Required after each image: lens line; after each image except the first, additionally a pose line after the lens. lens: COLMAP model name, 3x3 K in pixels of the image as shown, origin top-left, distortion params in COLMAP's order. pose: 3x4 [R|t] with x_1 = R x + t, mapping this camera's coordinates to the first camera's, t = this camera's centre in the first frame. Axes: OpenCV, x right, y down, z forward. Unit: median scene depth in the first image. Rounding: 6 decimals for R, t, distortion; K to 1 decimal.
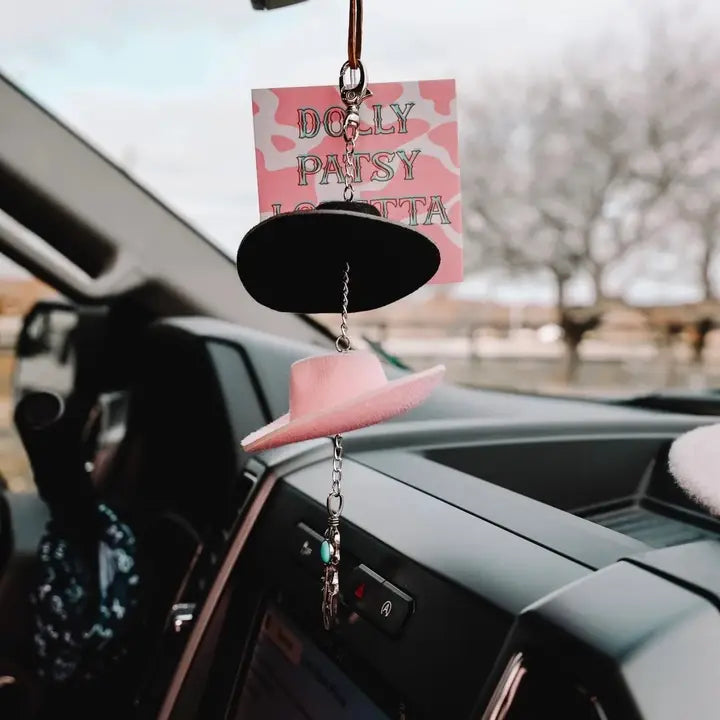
lens RADIAL K [[1029.8, 0, 360.0], [0, 1029.8, 360.0], [0, 0, 1]] dist [-0.076589, 0.112499]
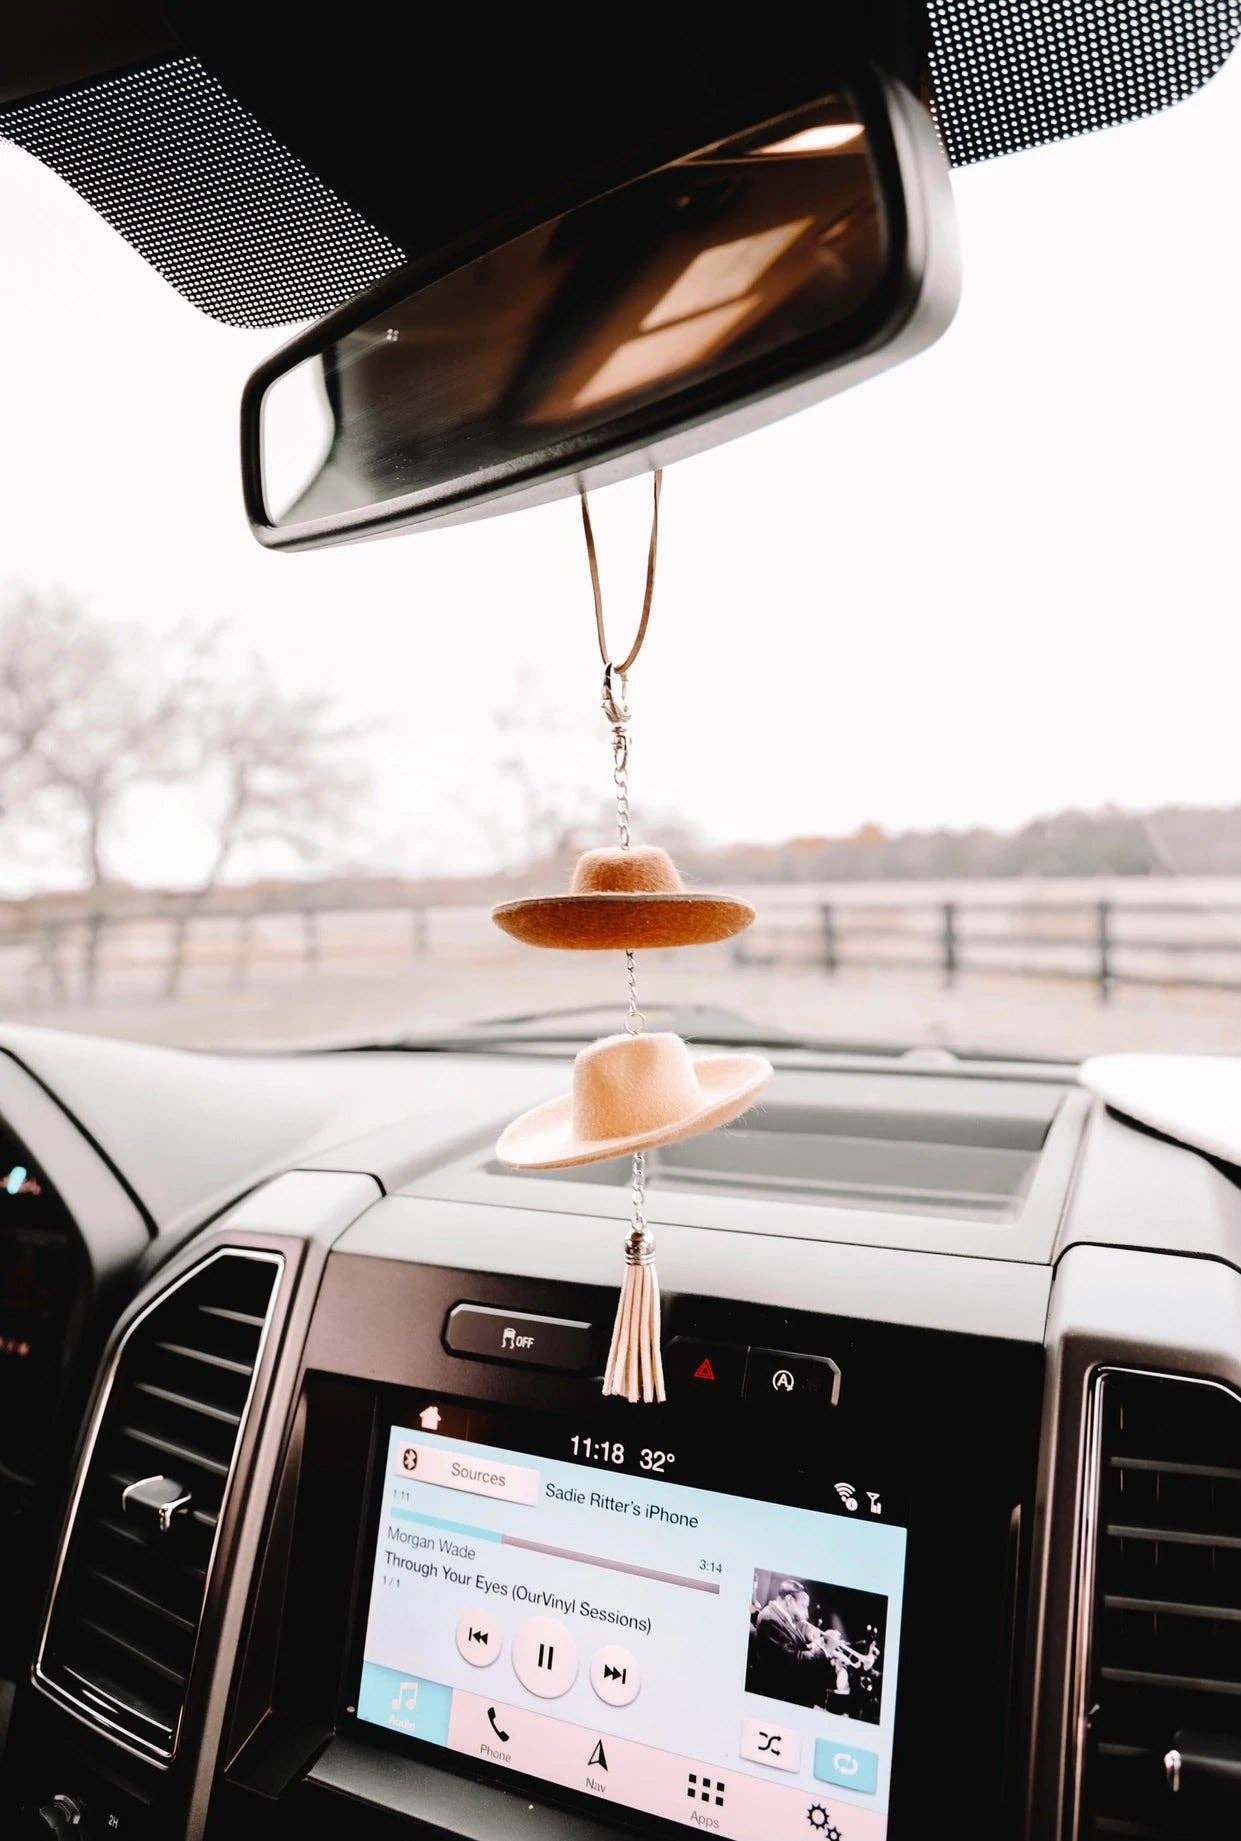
lens RADIAL K [[1288.8, 0, 620.5], [0, 1288.8, 920.5], [0, 0, 1]] dist [-0.087058, 0.045554]
pose [[0.729053, -0.063082, 0.681544, -0.559855], [0.080722, 0.996719, 0.005904, -0.100637], [-0.679681, 0.050712, 0.731753, 0.273155]]
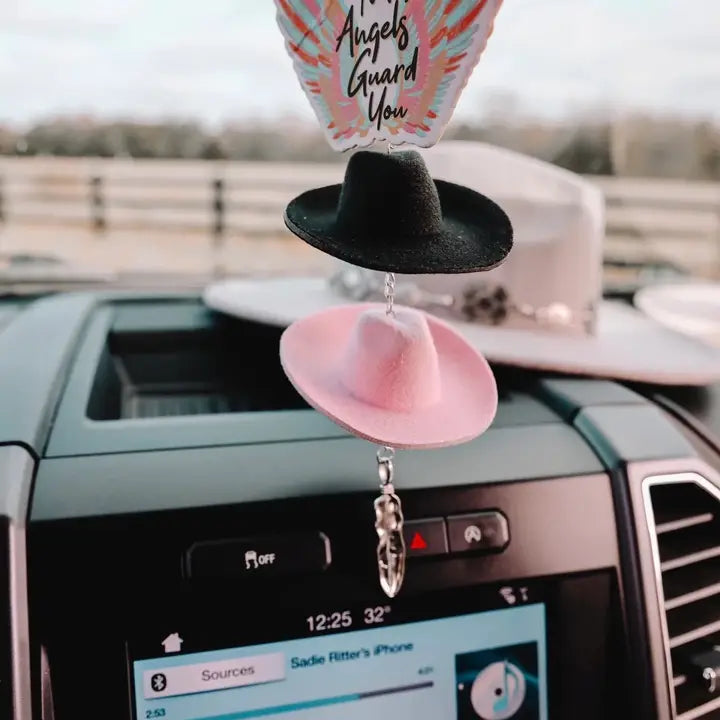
lens RADIAL K [[761.2, 0, 361.2], [0, 761.2, 372.9], [0, 0, 1]] dist [-0.062112, 0.001144]
pose [[0.093242, -0.288973, 0.952786, -0.568043], [0.032940, 0.957326, 0.287127, -0.132564], [-0.995098, 0.004612, 0.098782, 0.814714]]
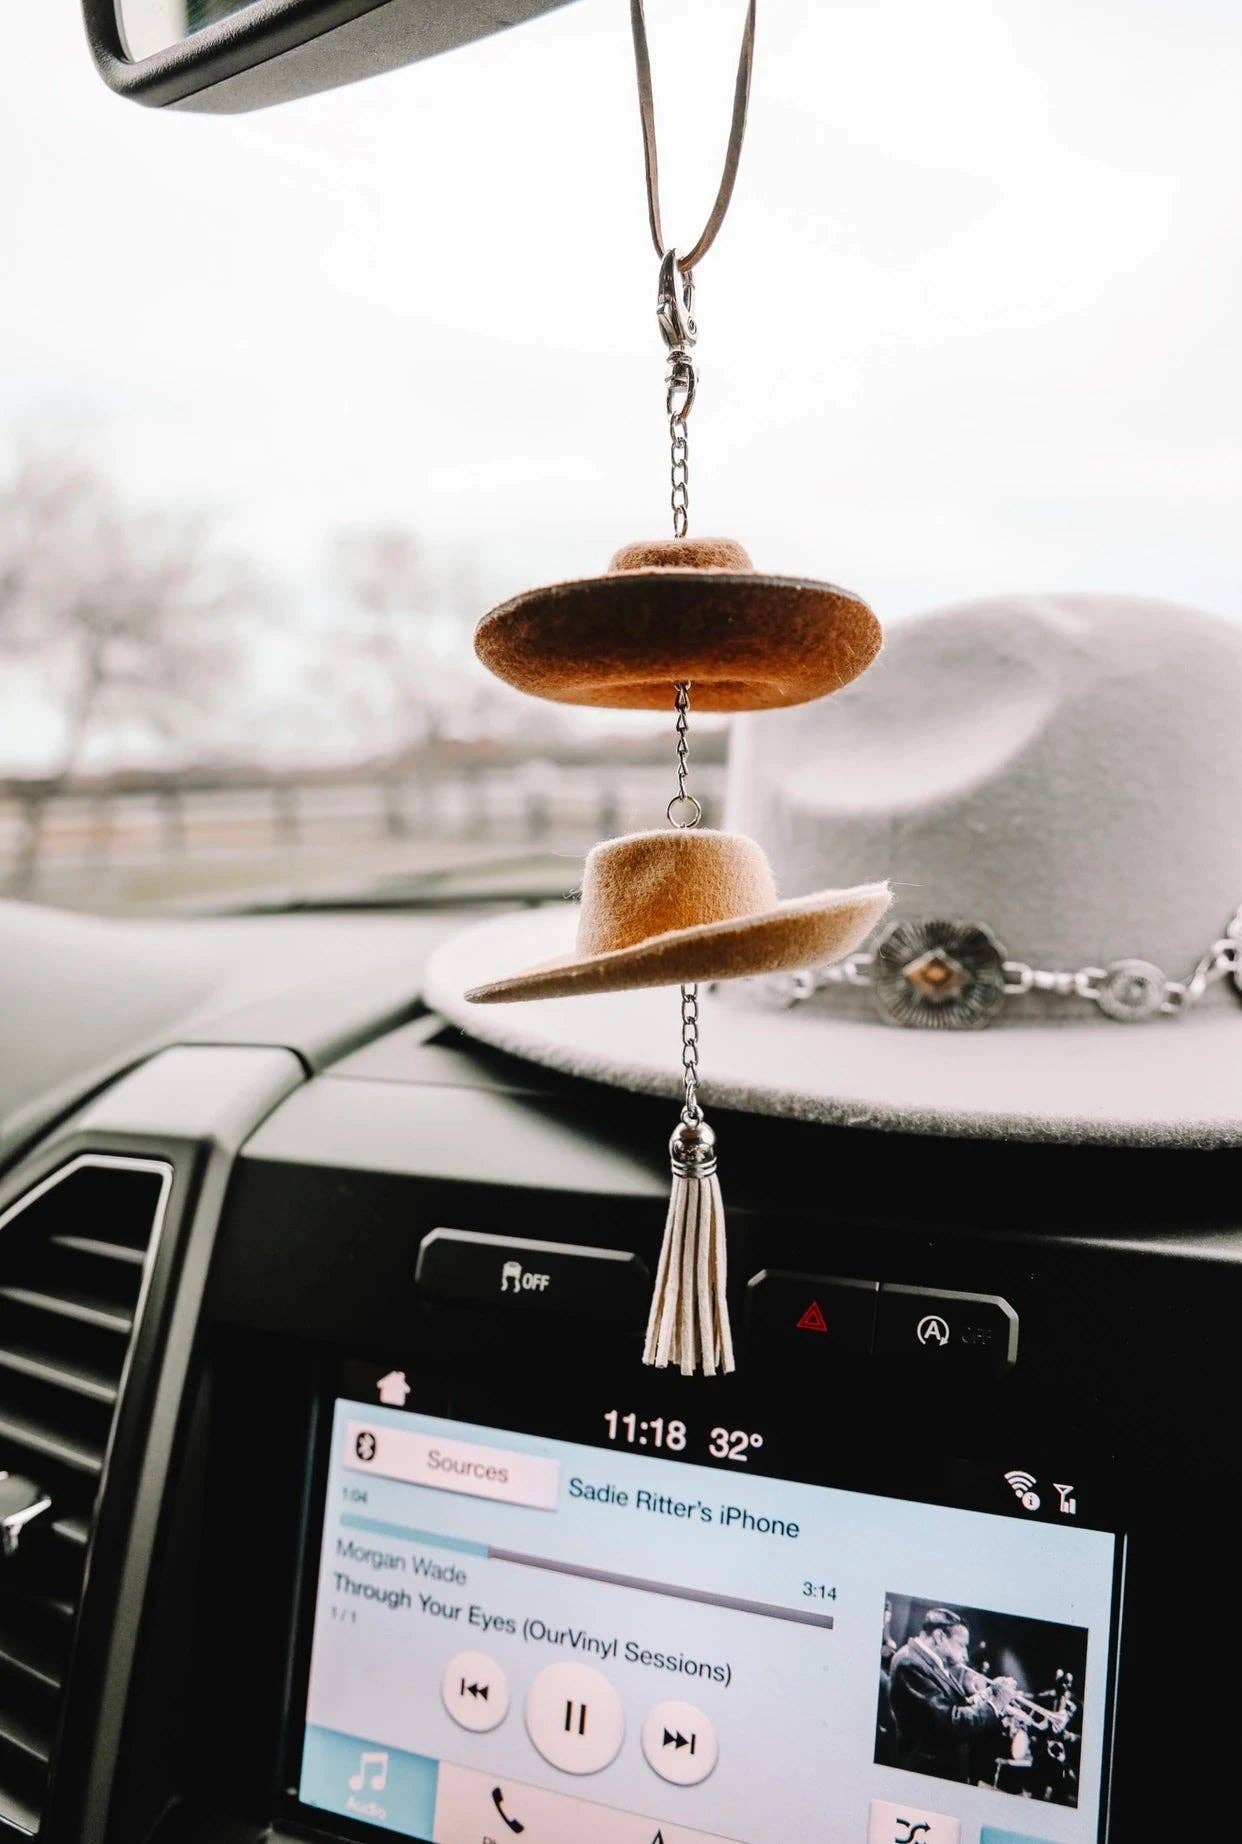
lens RADIAL K [[1282.2, 0, 623.3], [0, 1282.2, 933.8], [0, 0, 1]] dist [-0.094909, 0.048412]
pose [[0.654274, -0.130716, 0.744875, -0.433952], [0.074106, 0.991290, 0.108867, -0.040628], [-0.752618, -0.016029, 0.658262, 0.538376]]
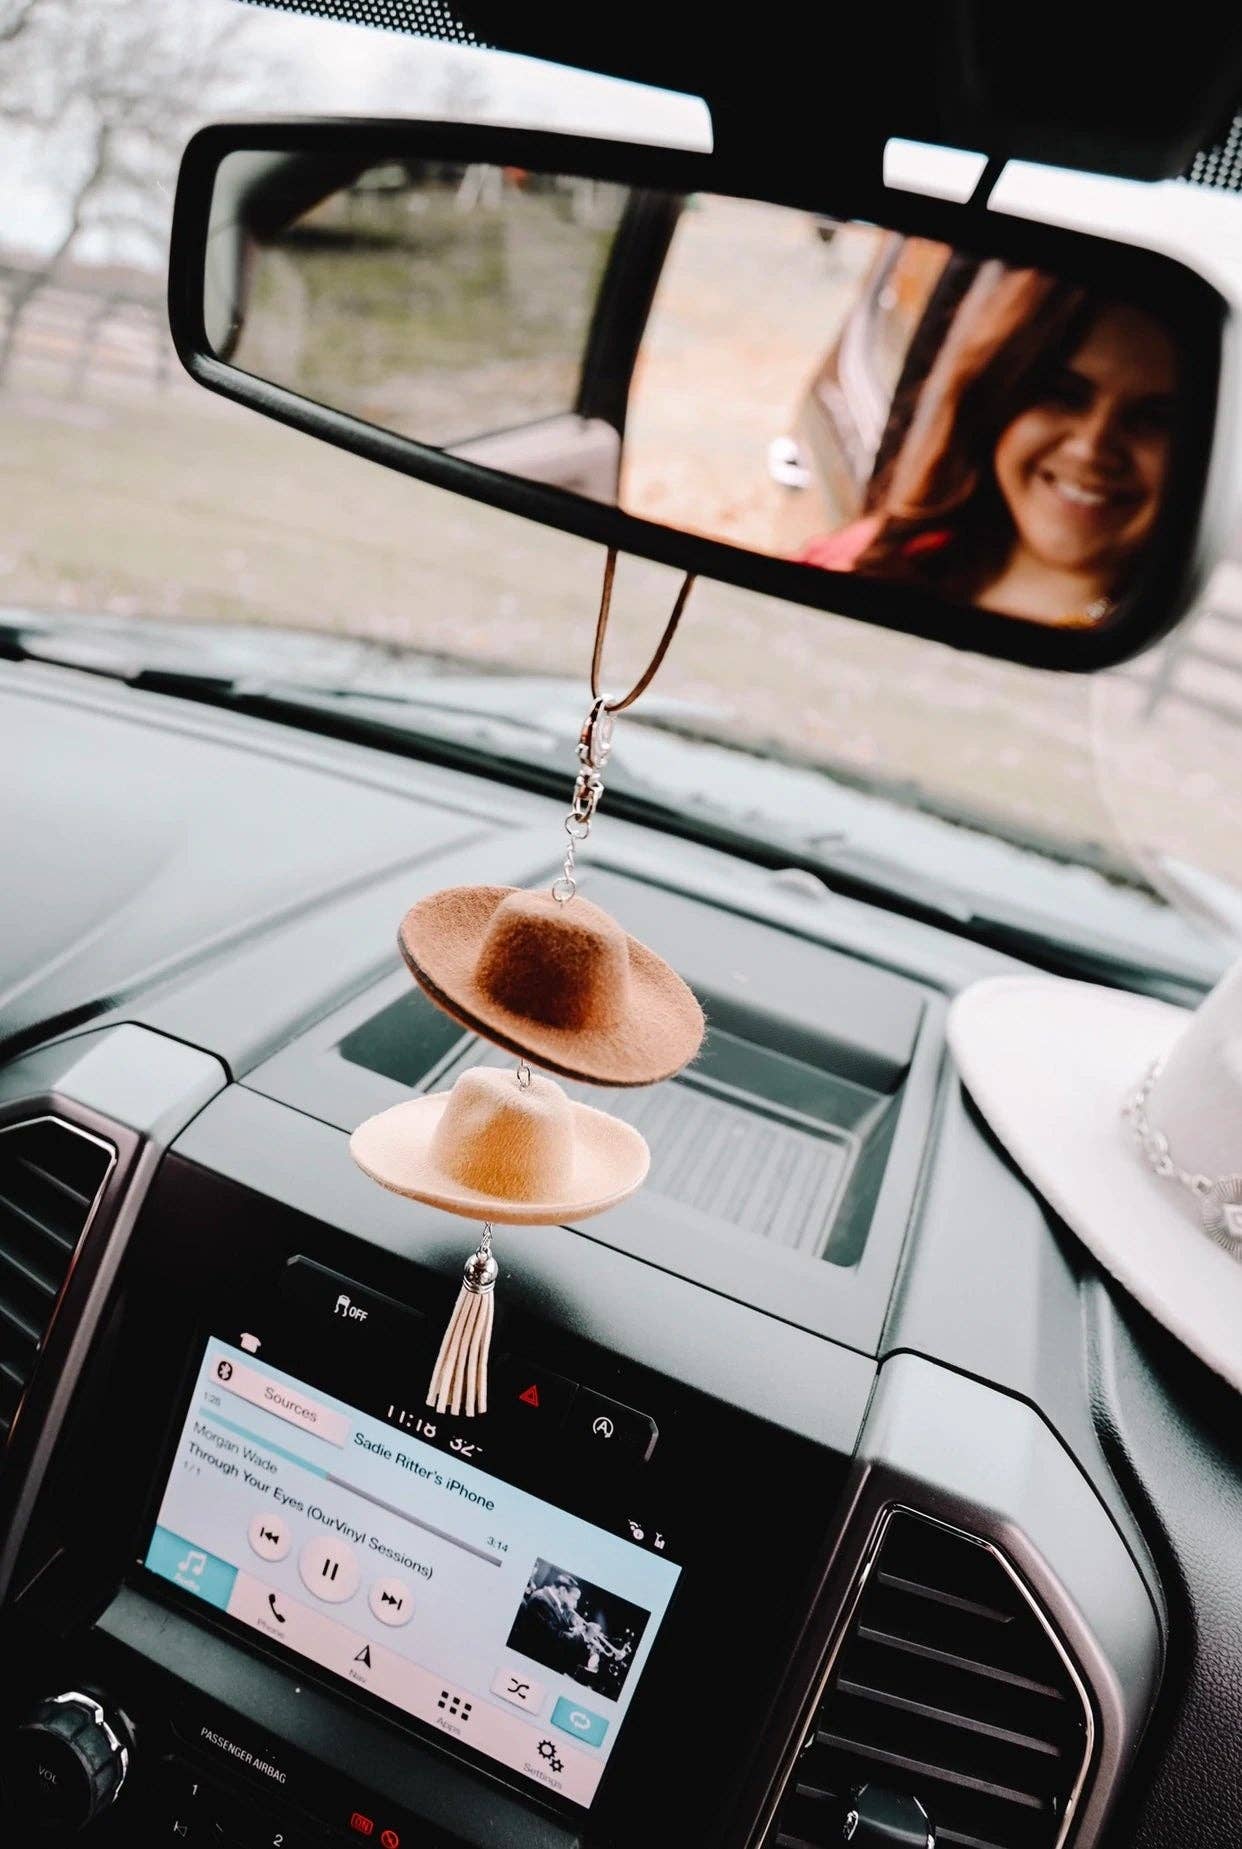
lens RADIAL K [[1290.4, 0, 619.5], [0, 1290.4, 927.5], [0, 0, 1]] dist [-0.087078, 0.046243]
pose [[0.662882, -0.177270, 0.727436, -0.501824], [-0.164478, 0.913357, 0.372459, -0.398997], [-0.730435, -0.366543, 0.576291, 0.429568]]
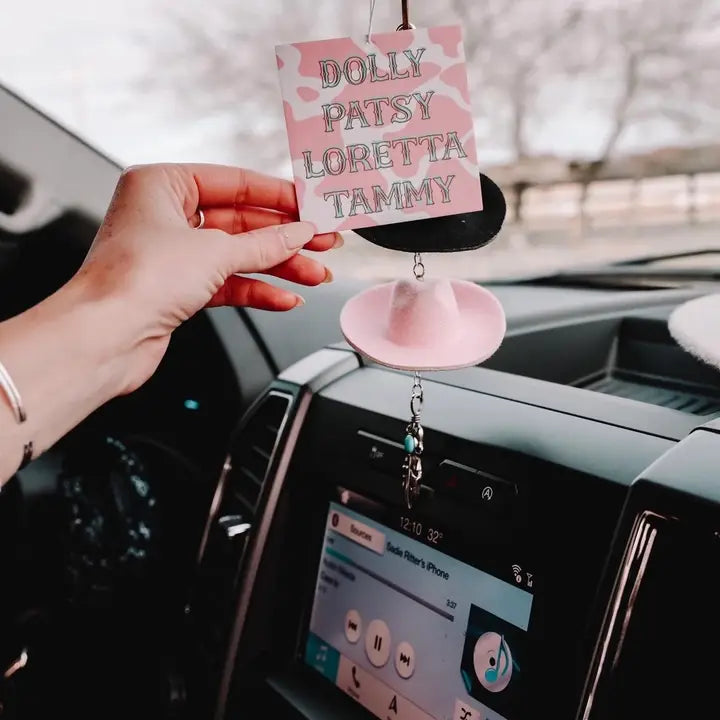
lens RADIAL K [[1011.4, 0, 360.0], [0, 1011.4, 362.1], [0, 0, 1]] dist [0.037378, -0.039245]
pose [[0.979145, -0.123151, 0.161580, -0.230508], [0.103459, 0.986734, 0.125108, -0.058848], [-0.174844, -0.105782, 0.978897, -0.096529]]
